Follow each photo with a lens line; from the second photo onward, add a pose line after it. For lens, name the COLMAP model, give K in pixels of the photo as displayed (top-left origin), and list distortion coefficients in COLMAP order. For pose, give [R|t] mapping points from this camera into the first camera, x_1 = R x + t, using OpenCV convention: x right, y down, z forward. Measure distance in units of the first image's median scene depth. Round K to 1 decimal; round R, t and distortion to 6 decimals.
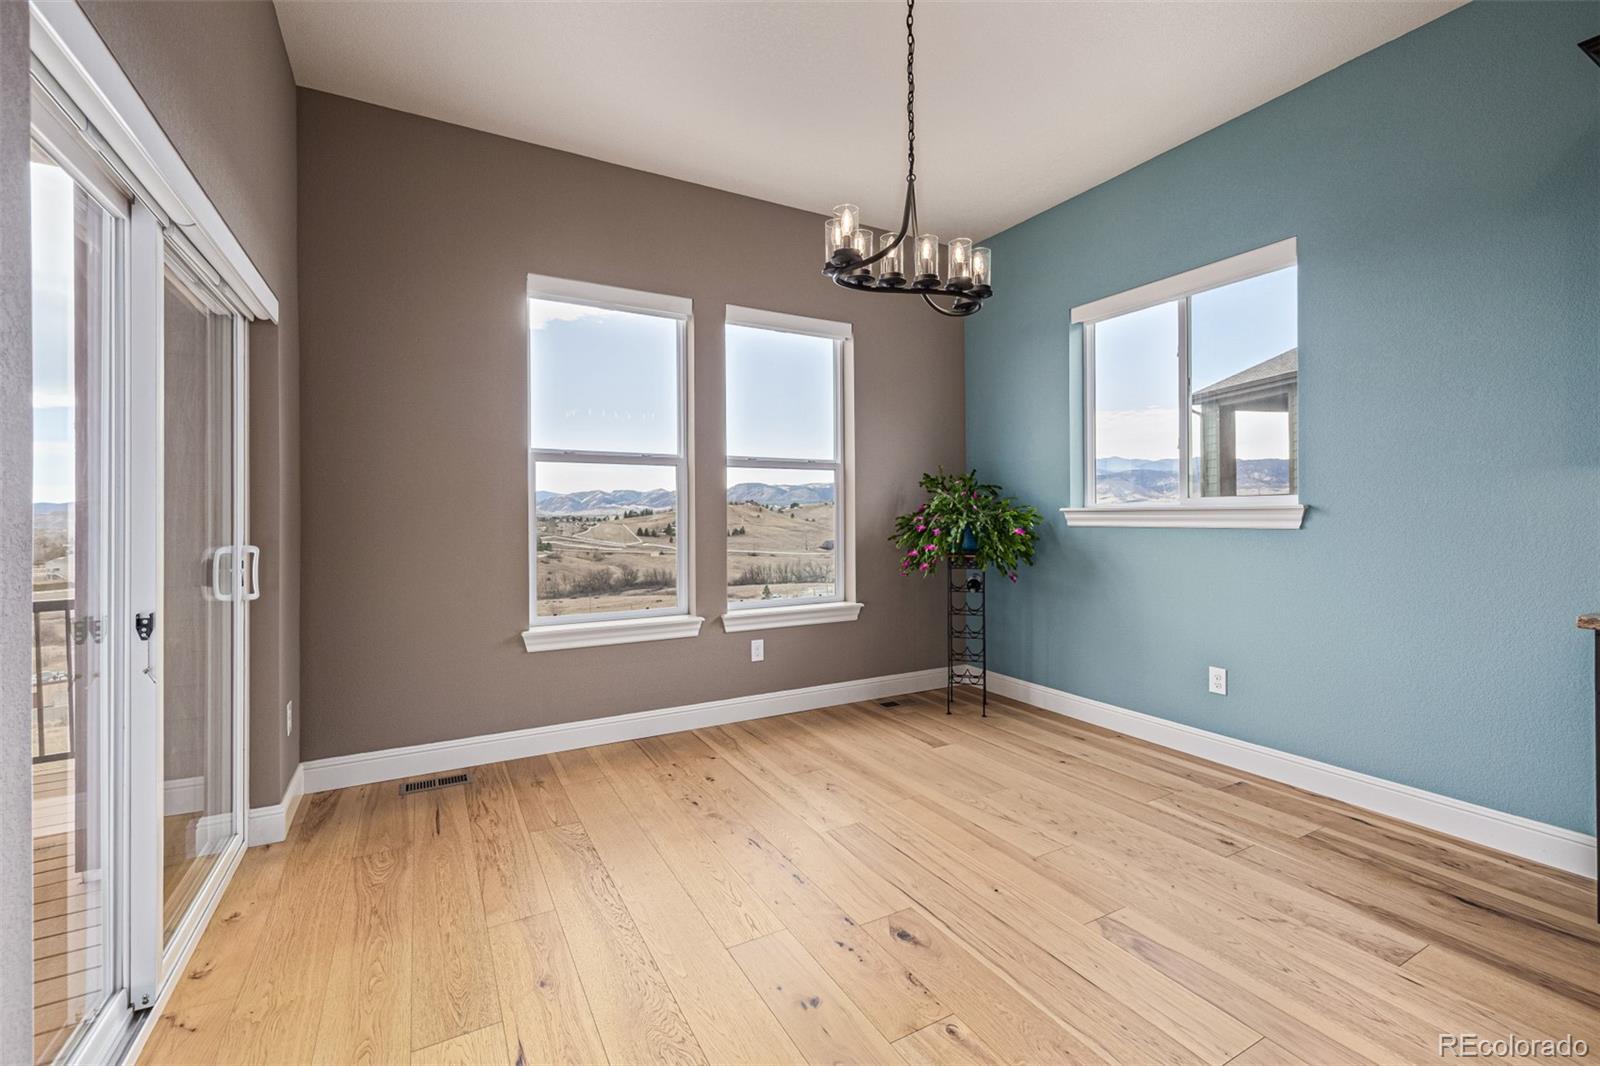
lens RADIAL K [[676.2, 0, 799.8], [0, 676.2, 514.4], [0, 0, 1]] dist [0.000265, 0.000881]
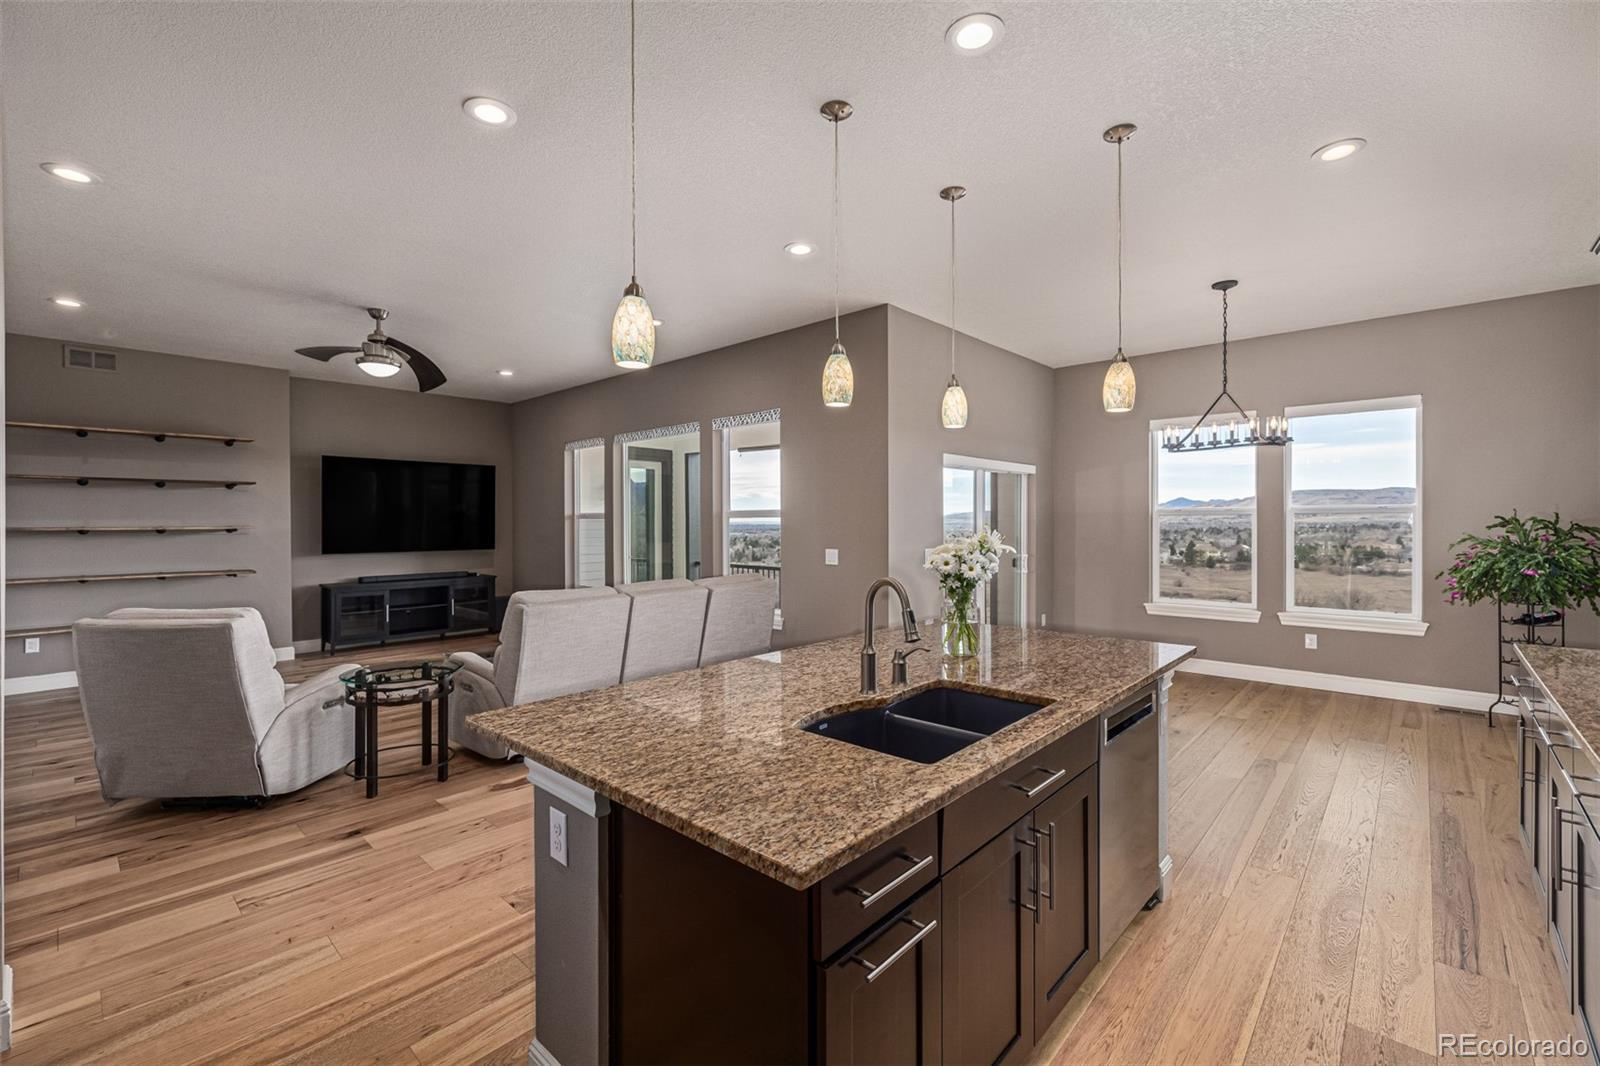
lens RADIAL K [[676.2, 0, 789.8], [0, 676.2, 529.9], [0, 0, 1]] dist [0.000265, 0.000881]
pose [[0.307142, 0.018268, -0.951488, 0.971176], [0.004592, 0.999776, 0.020677, -0.073038], [0.951653, -0.010720, 0.306989, -0.498501]]
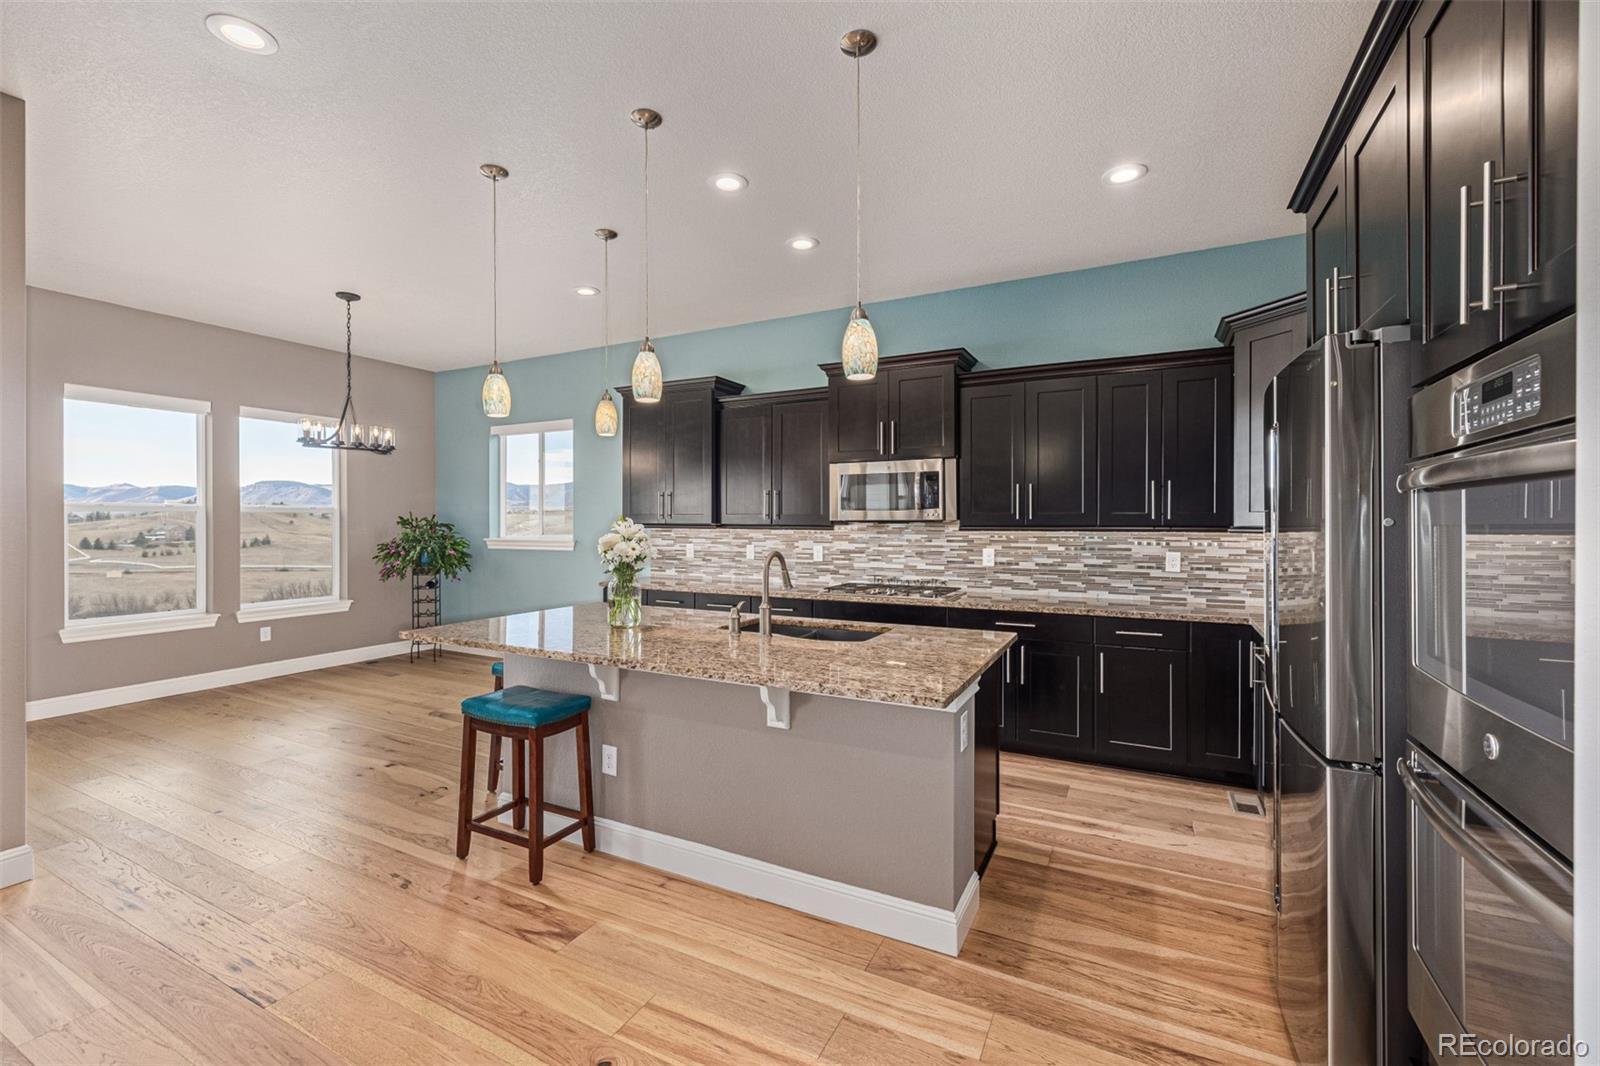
lens RADIAL K [[676.2, 0, 793.3], [0, 676.2, 524.4], [0, 0, 1]] dist [0.000265, 0.000881]
pose [[0.838260, 0.002954, 0.545262, 0.100510], [-0.005380, 0.999981, 0.002853, -0.055346], [-0.545244, -0.005325, 0.838261, -0.913720]]
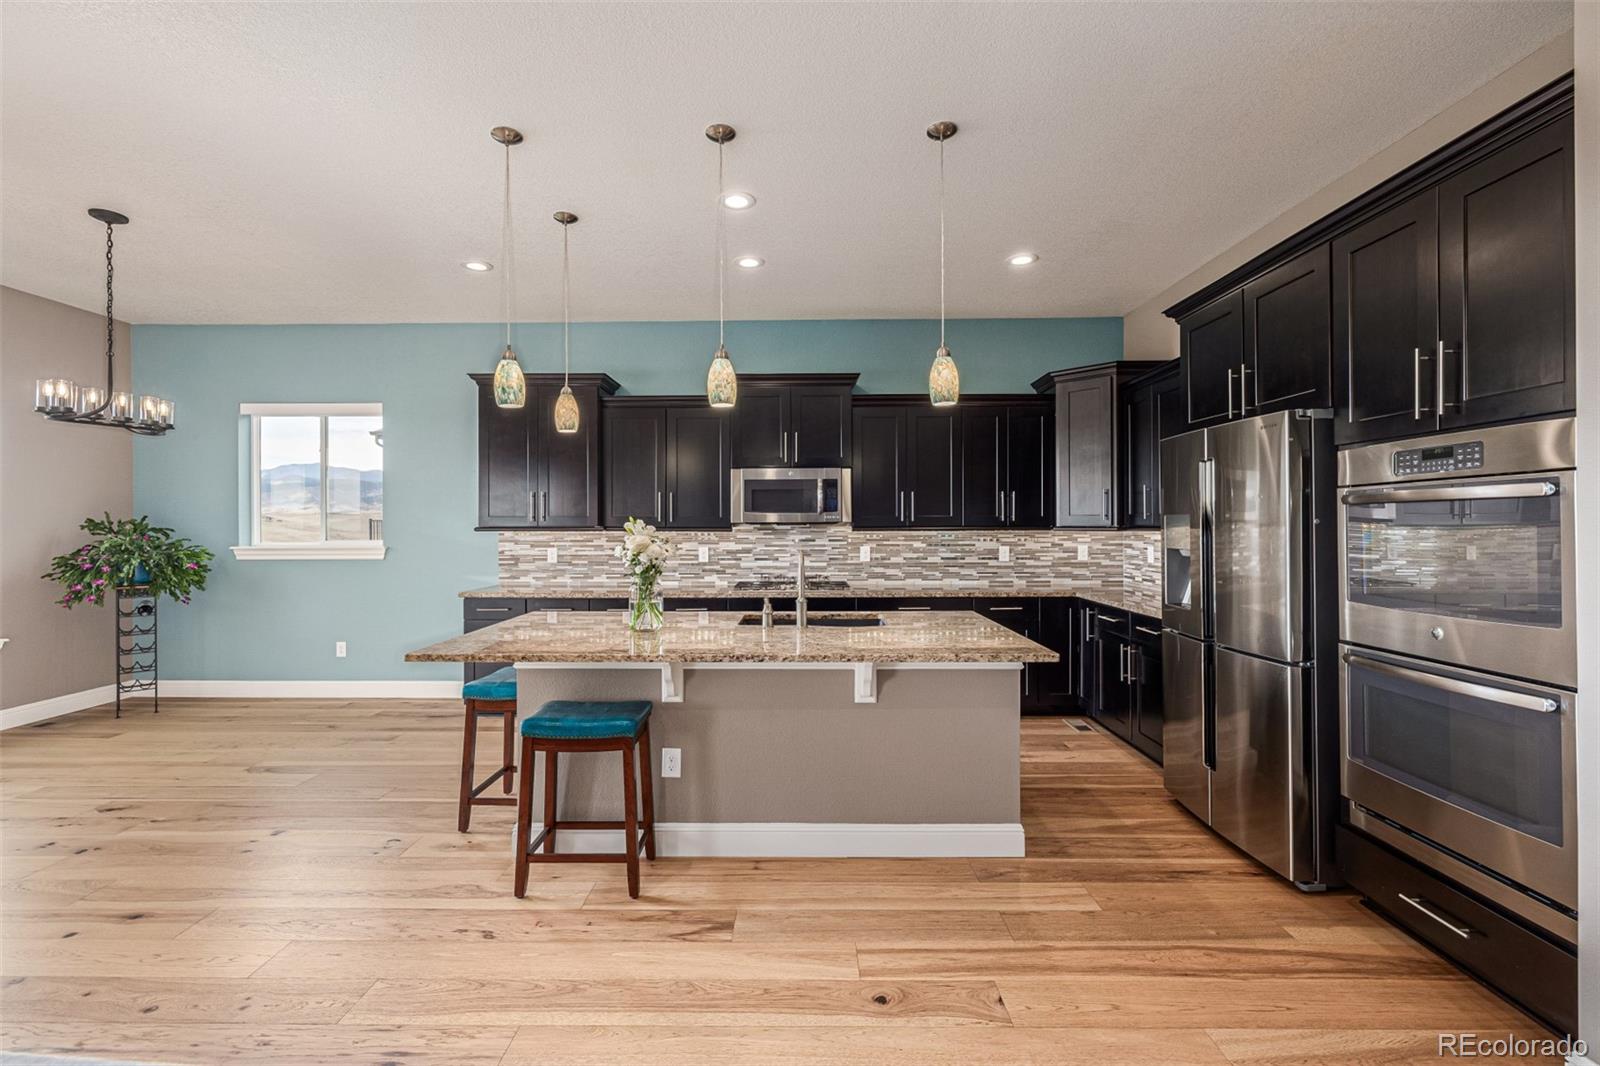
lens RADIAL K [[676.2, 0, 791.7], [0, 676.2, 525.0], [0, 0, 1]] dist [0.000265, 0.000881]
pose [[0.501252, 0.002828, 0.865297, -0.231012], [-0.001348, 0.999996, -0.002487, -0.051614], [-0.865300, 0.000081, 0.501254, -0.672232]]
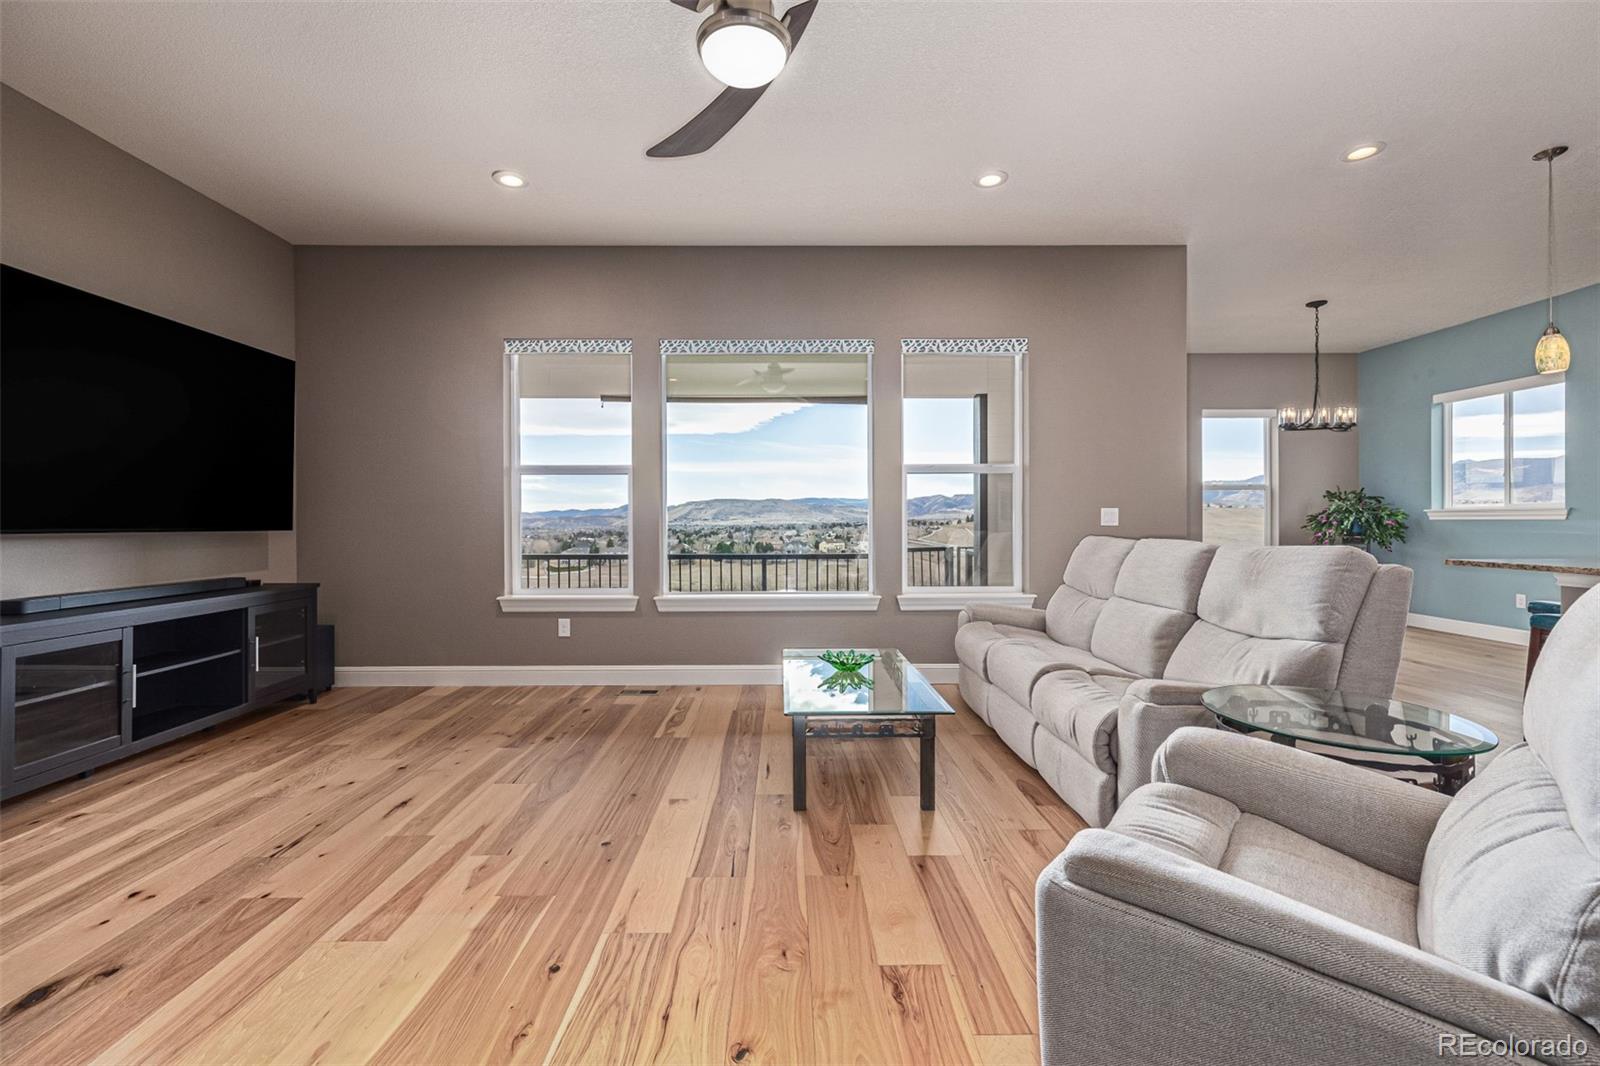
lens RADIAL K [[676.2, 0, 795.2], [0, 676.2, 523.2], [0, 0, 1]] dist [0.000265, 0.000881]
pose [[0.877615, 0.003395, -0.479354, -0.201906], [0.000031, 0.999975, 0.007139, 0.012894], [0.479366, -0.006281, 0.877592, -1.310492]]
